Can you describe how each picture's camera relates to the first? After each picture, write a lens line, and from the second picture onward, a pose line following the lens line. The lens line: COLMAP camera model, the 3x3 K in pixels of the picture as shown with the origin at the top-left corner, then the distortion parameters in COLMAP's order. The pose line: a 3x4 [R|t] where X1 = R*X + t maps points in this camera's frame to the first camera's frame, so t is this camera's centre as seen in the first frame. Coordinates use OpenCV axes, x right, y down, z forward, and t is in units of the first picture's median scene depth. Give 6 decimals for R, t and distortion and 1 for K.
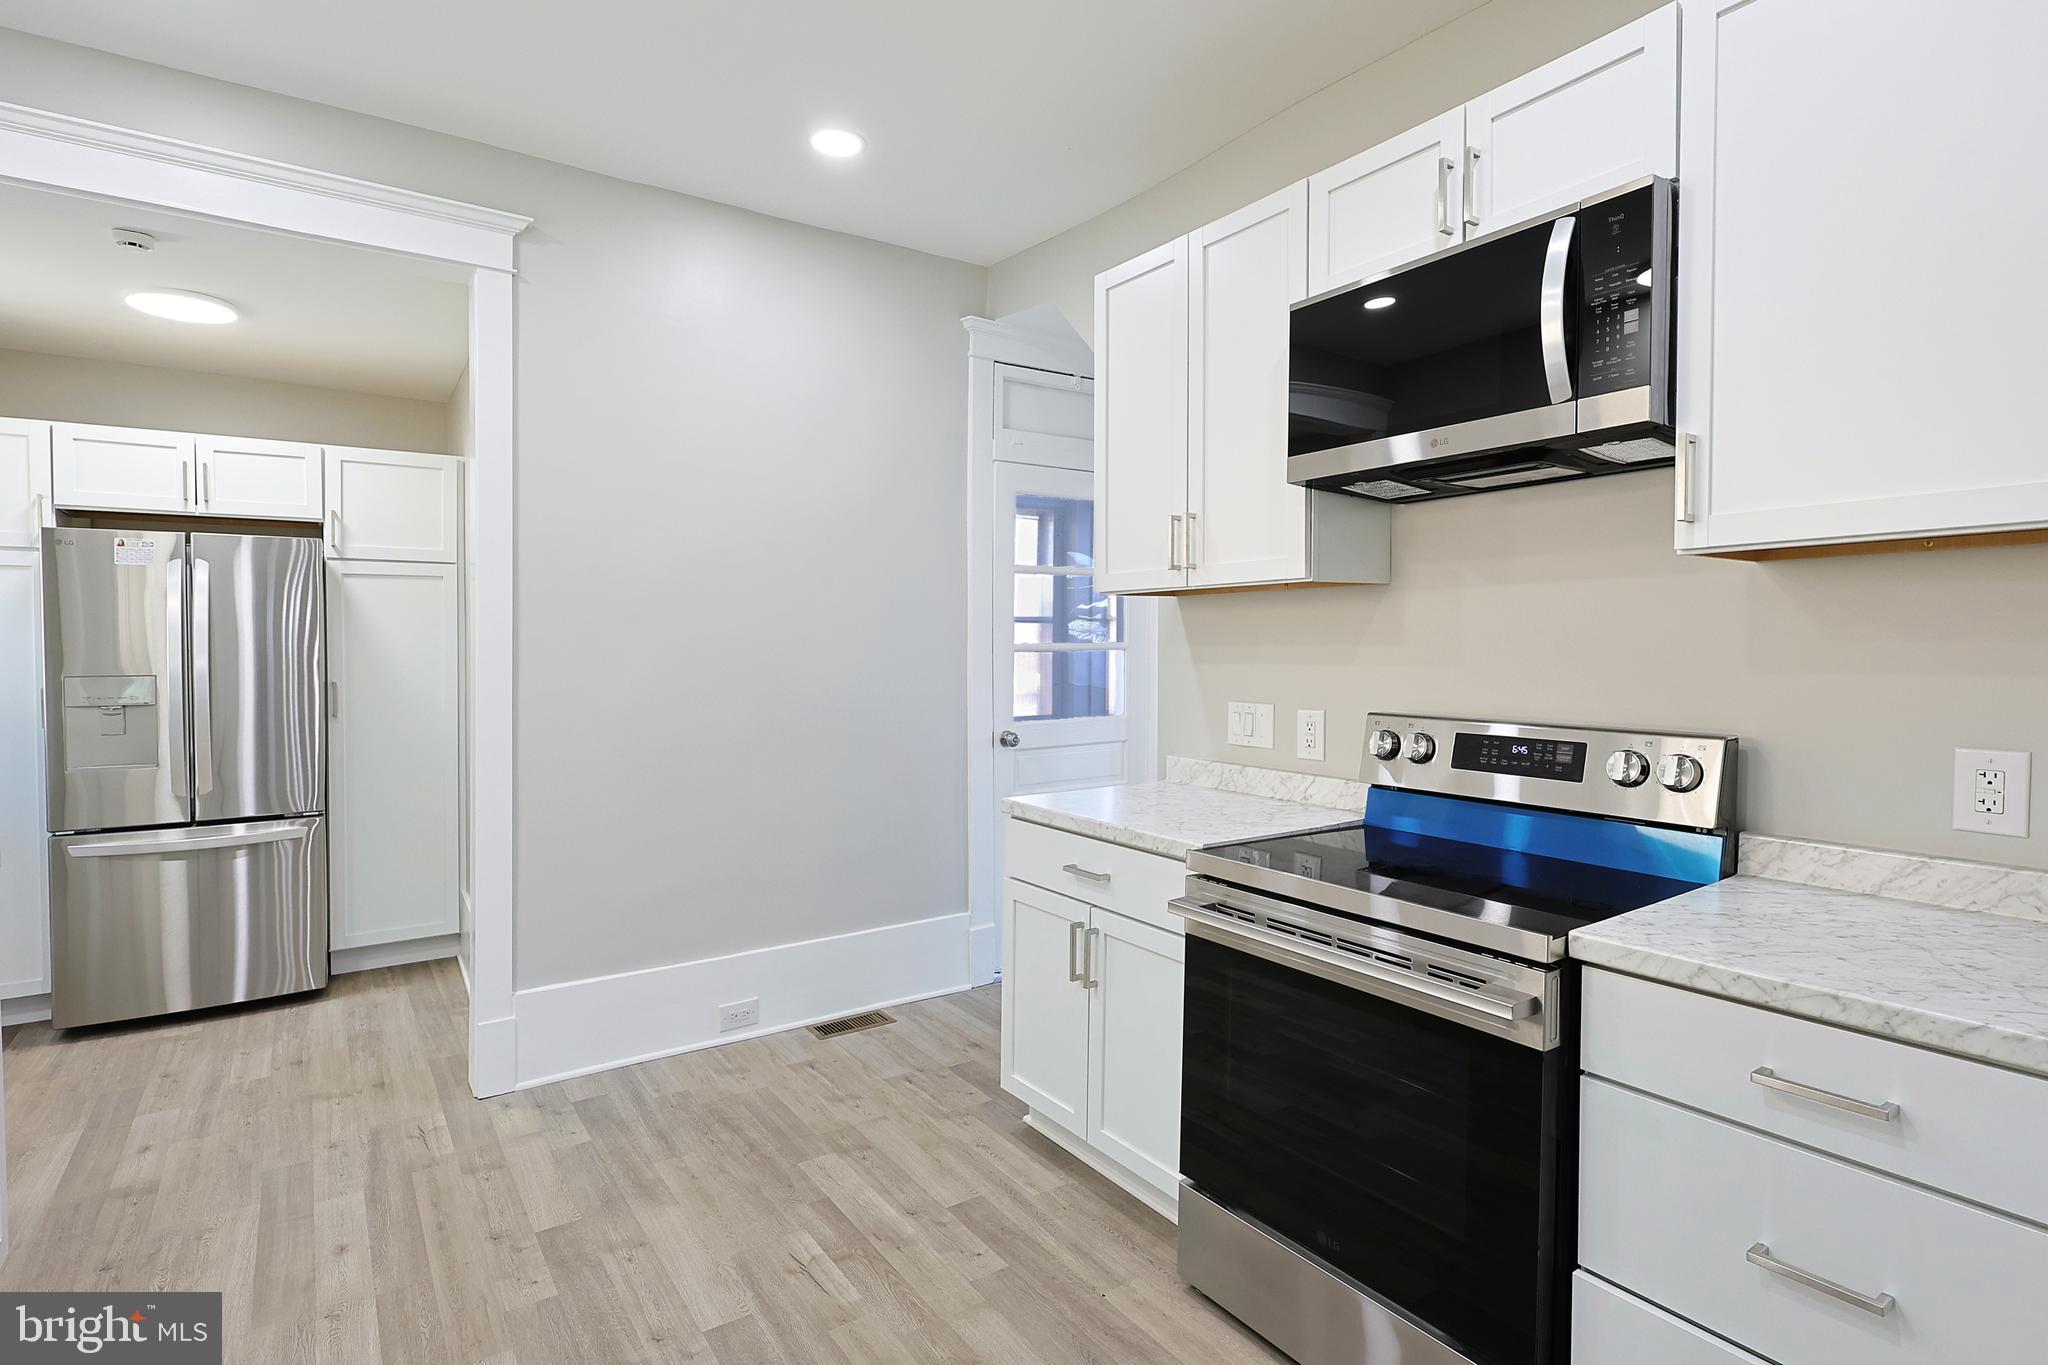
lens RADIAL K [[1009.0, 0, 1030.1], [0, 1009.0, 663.6], [0, 0, 1]] dist [0.002825, 0.001042]
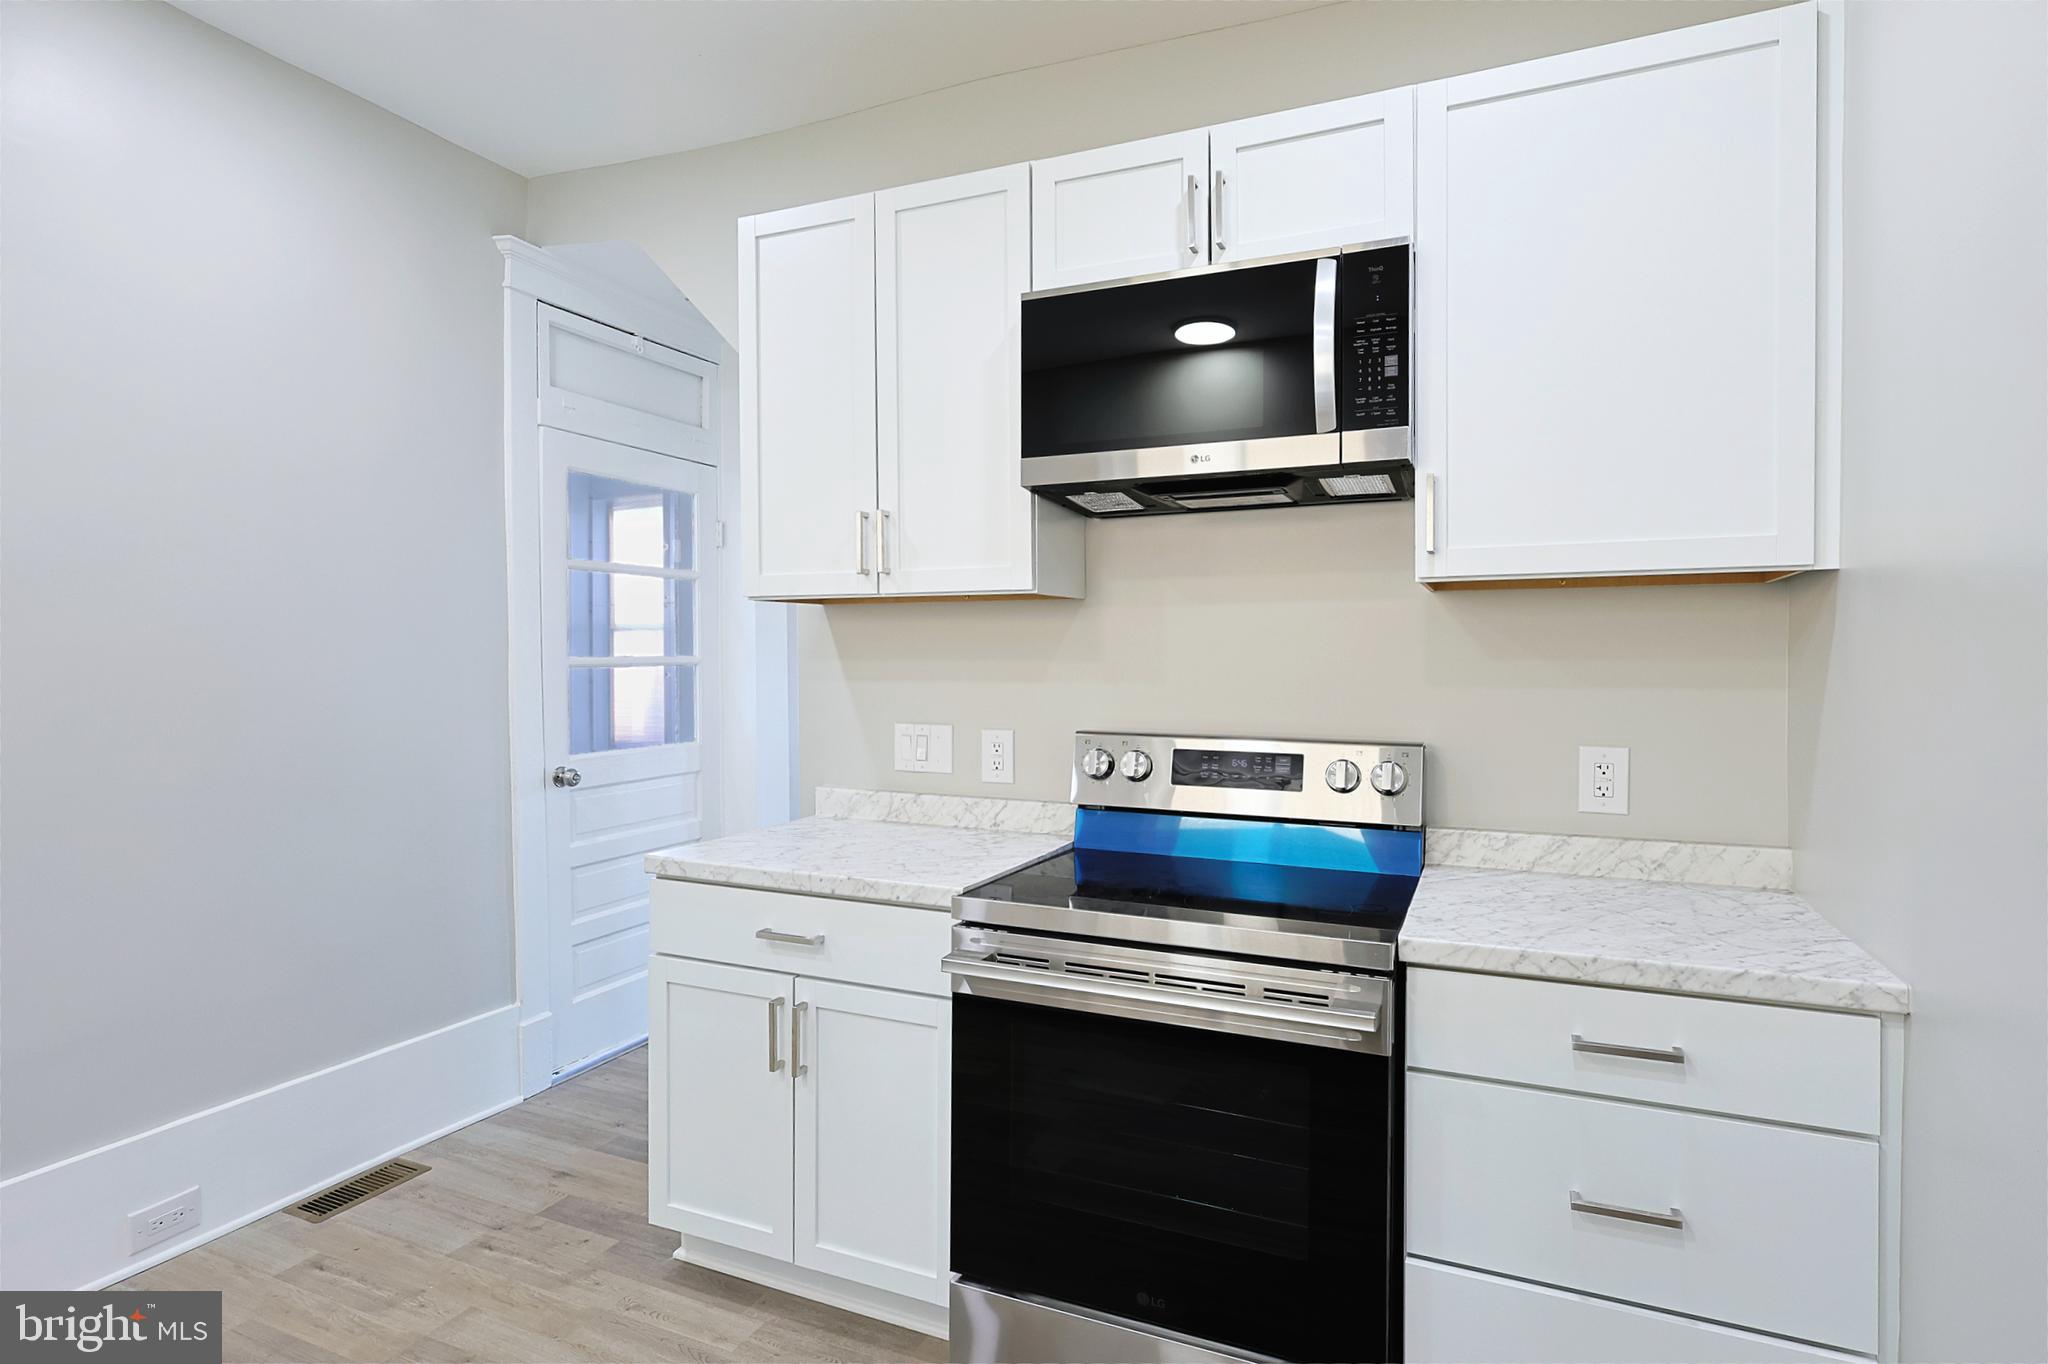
lens RADIAL K [[1009.0, 0, 1021.5], [0, 1009.0, 681.7], [0, 0, 1]] dist [0.002825, 0.001042]
pose [[0.847346, -0.003591, 0.531029, -0.203075], [0.003545, 0.999993, 0.001105, -0.000899], [-0.531030, 0.000946, 0.847353, 0.185473]]
